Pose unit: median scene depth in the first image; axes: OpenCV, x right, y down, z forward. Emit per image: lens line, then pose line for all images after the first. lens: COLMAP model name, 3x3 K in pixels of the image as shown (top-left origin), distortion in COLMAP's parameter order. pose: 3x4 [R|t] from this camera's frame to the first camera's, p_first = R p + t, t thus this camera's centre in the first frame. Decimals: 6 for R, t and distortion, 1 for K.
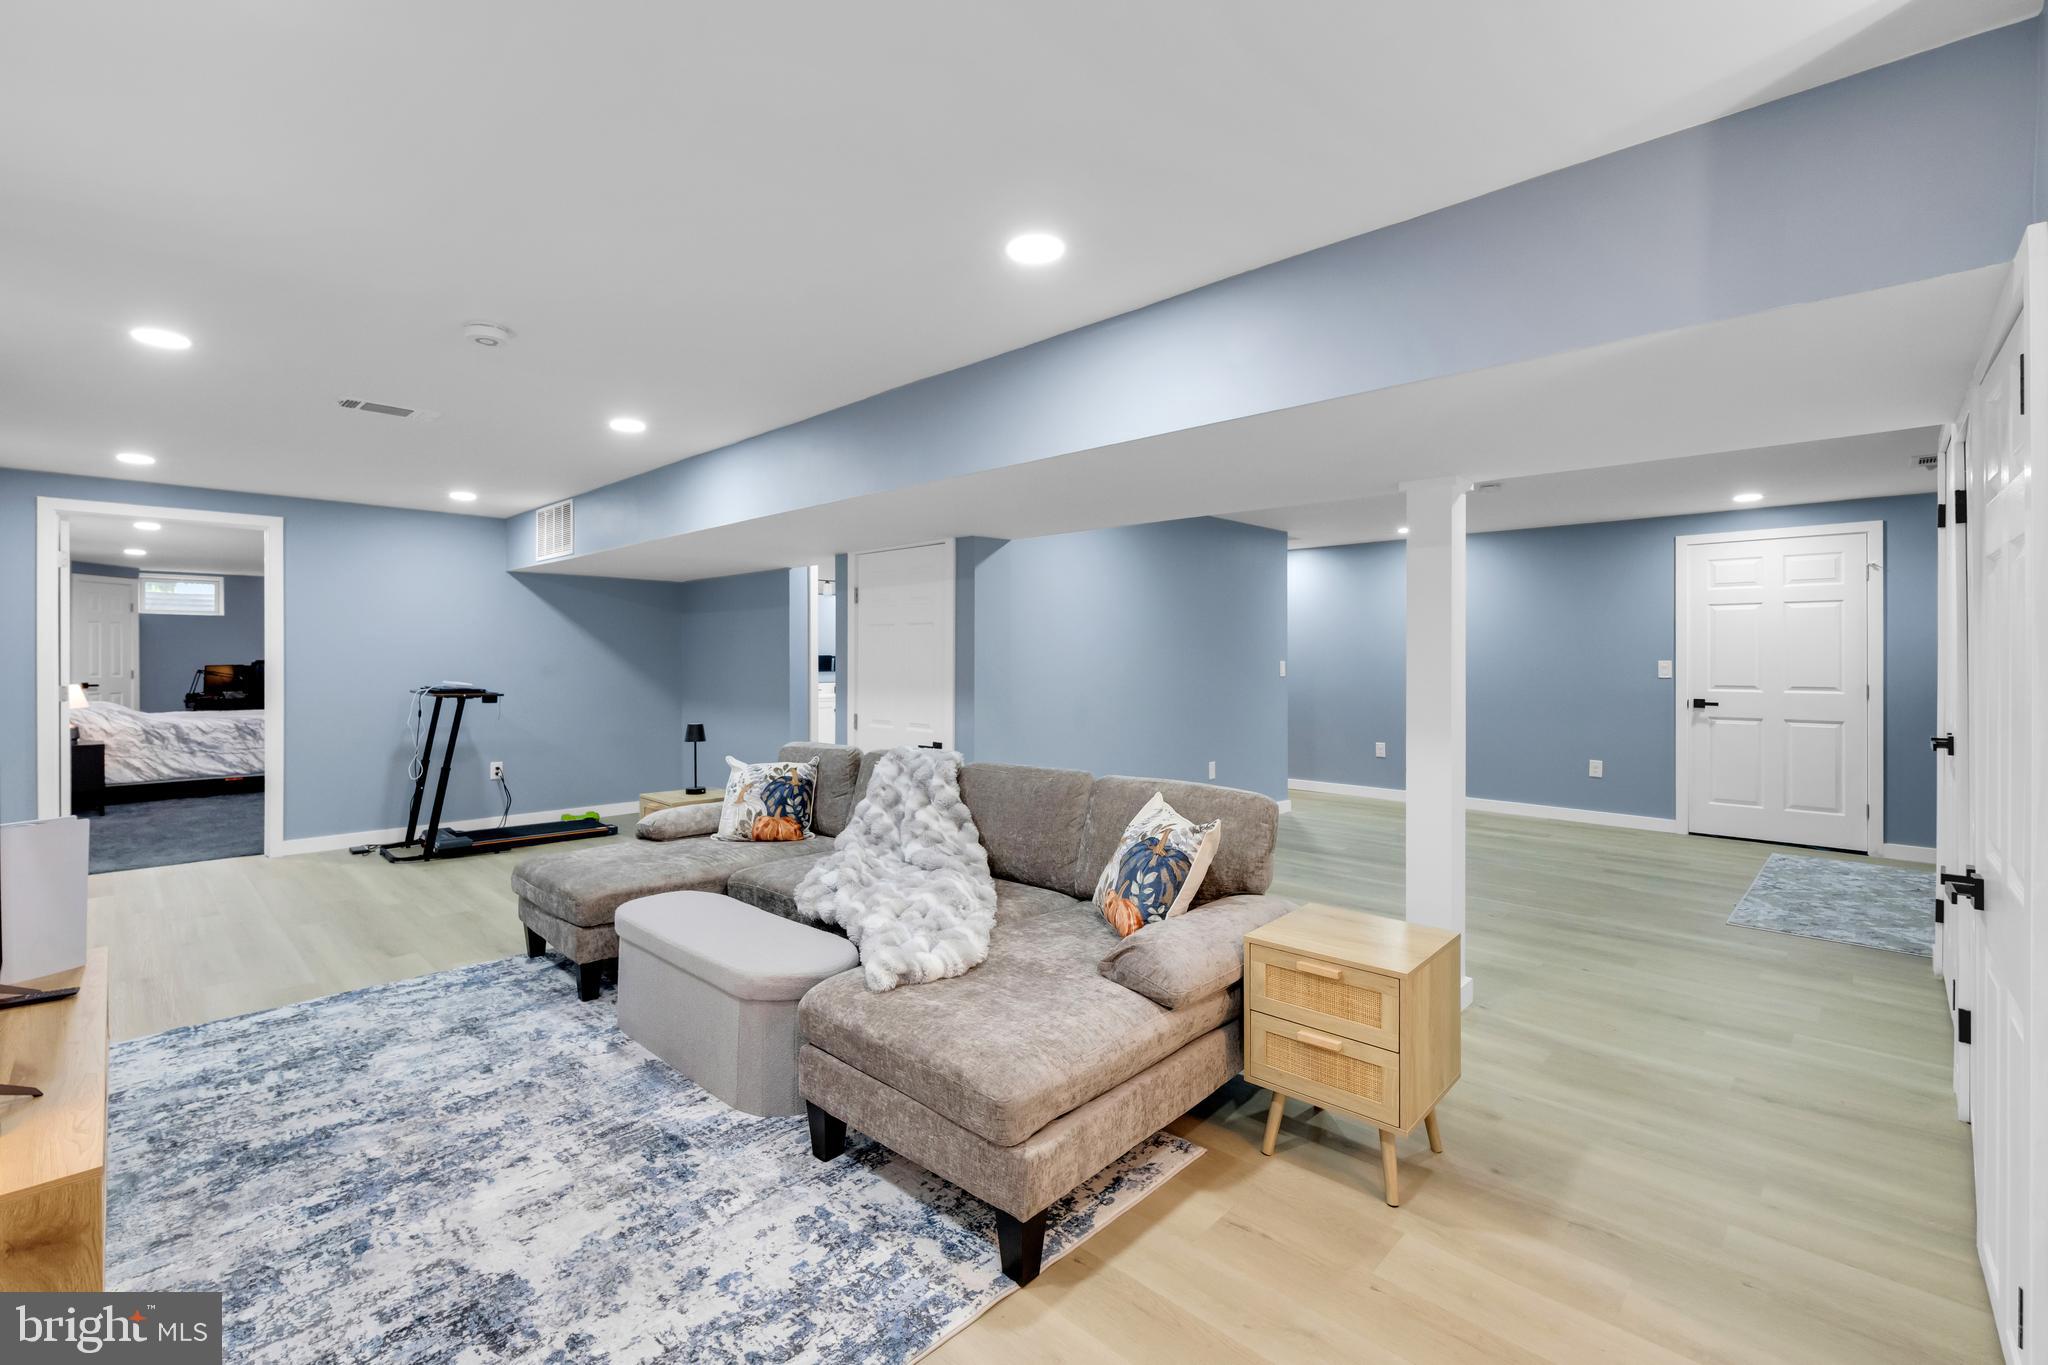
lens RADIAL K [[892.1, 0, 985.8], [0, 892.1, 662.2], [0, 0, 1]] dist [-0.001155, -0.000380]
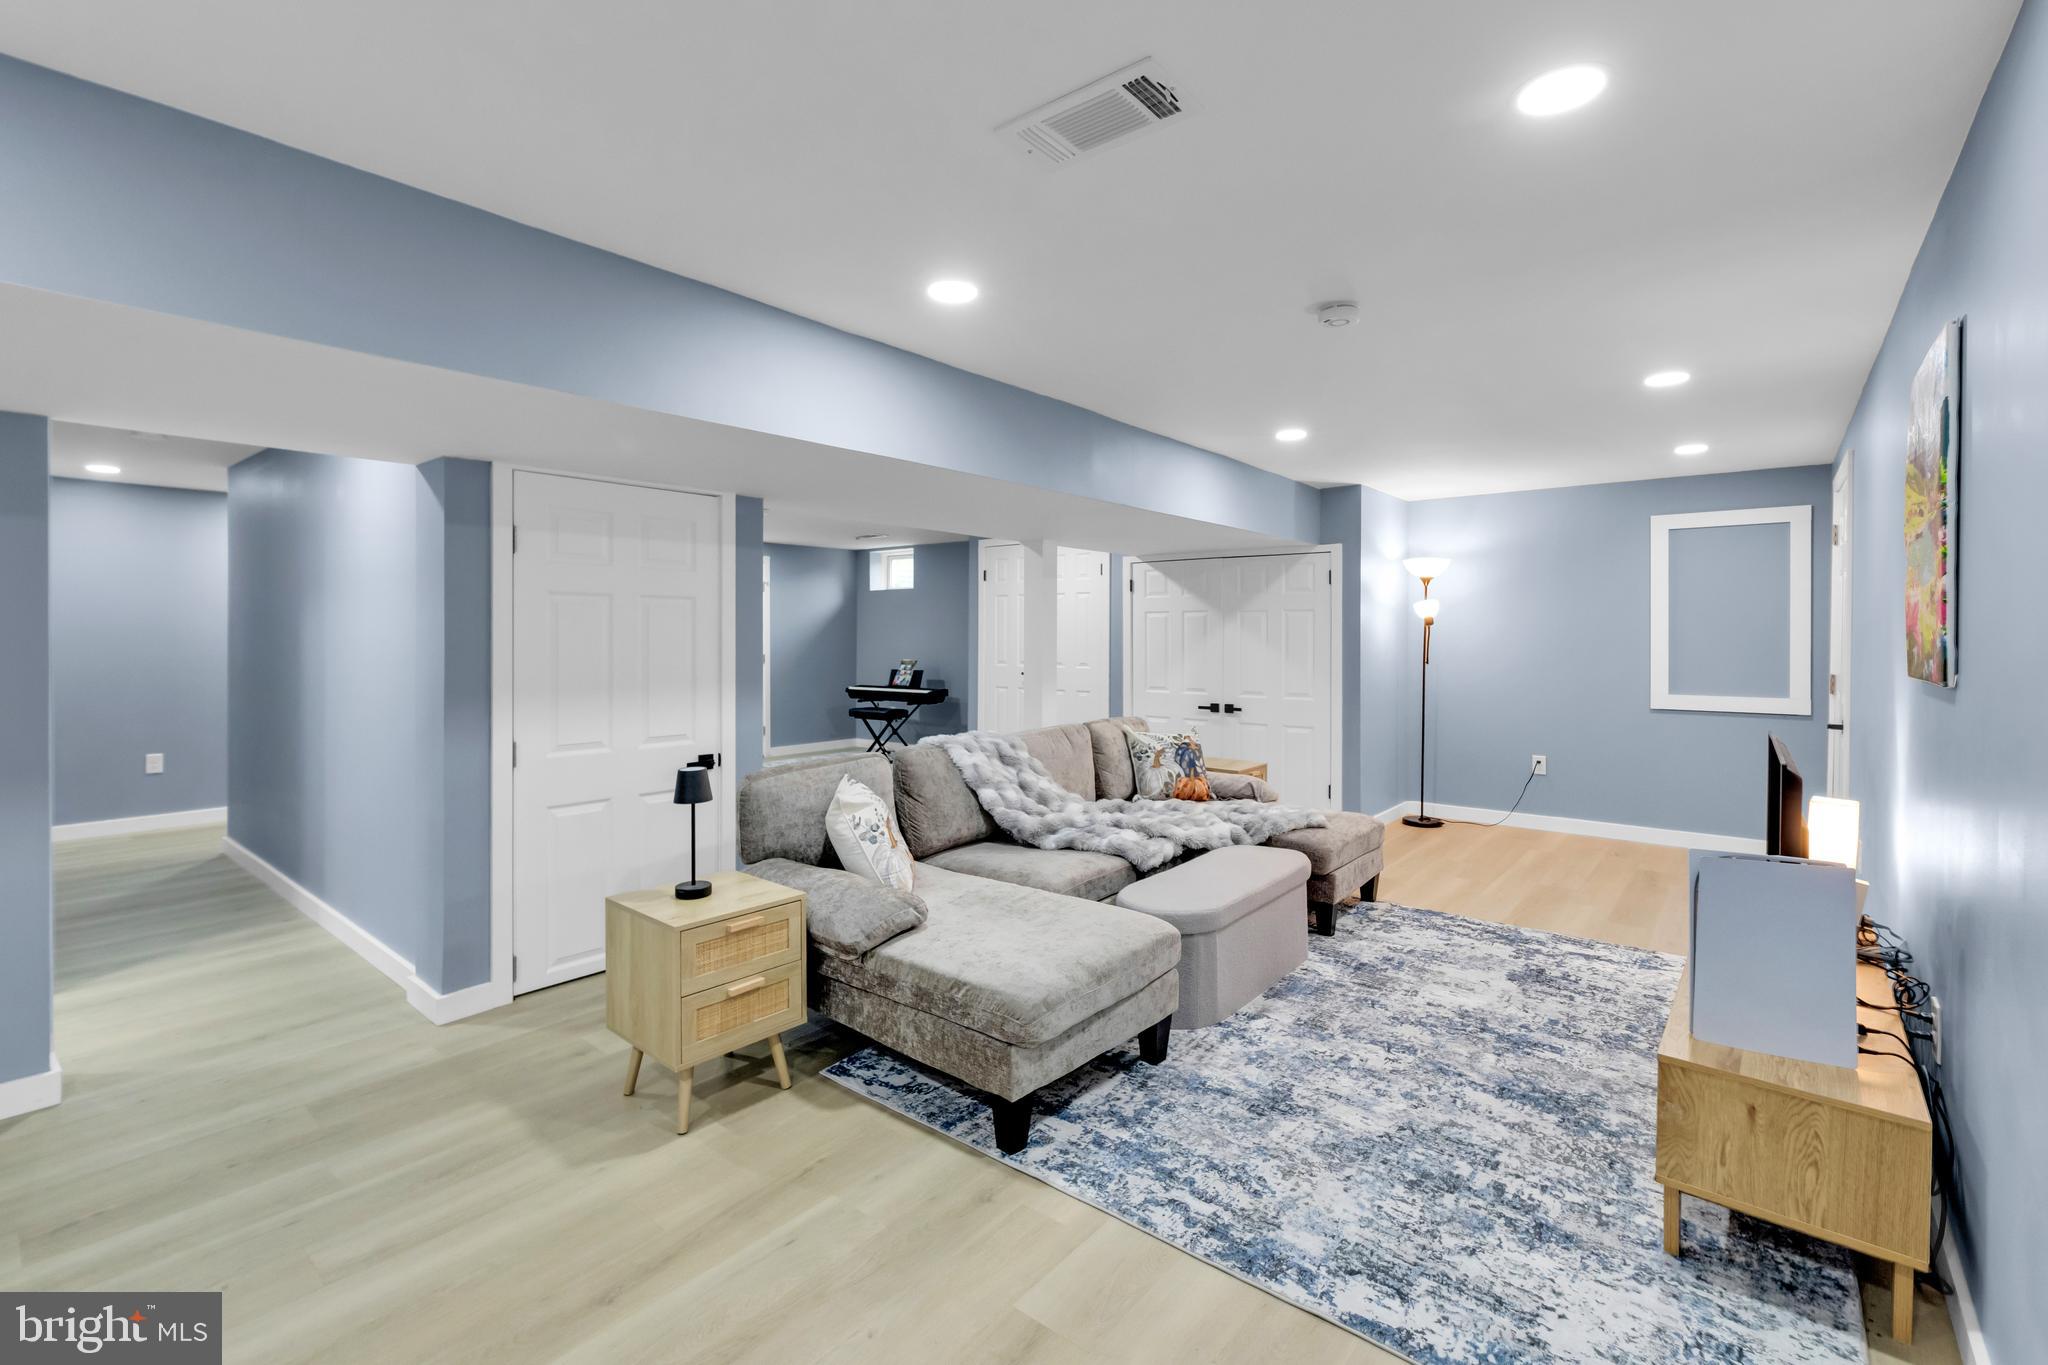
lens RADIAL K [[894.1, 0, 1010.6], [0, 894.1, 641.2], [0, 0, 1]] dist [0.000231, -0.000988]
pose [[-0.082690, -0.010539, 0.996520, -1.699562], [0.003609, 0.999934, 0.010875, -0.030968], [-0.996569, 0.004496, -0.082647, 1.616673]]
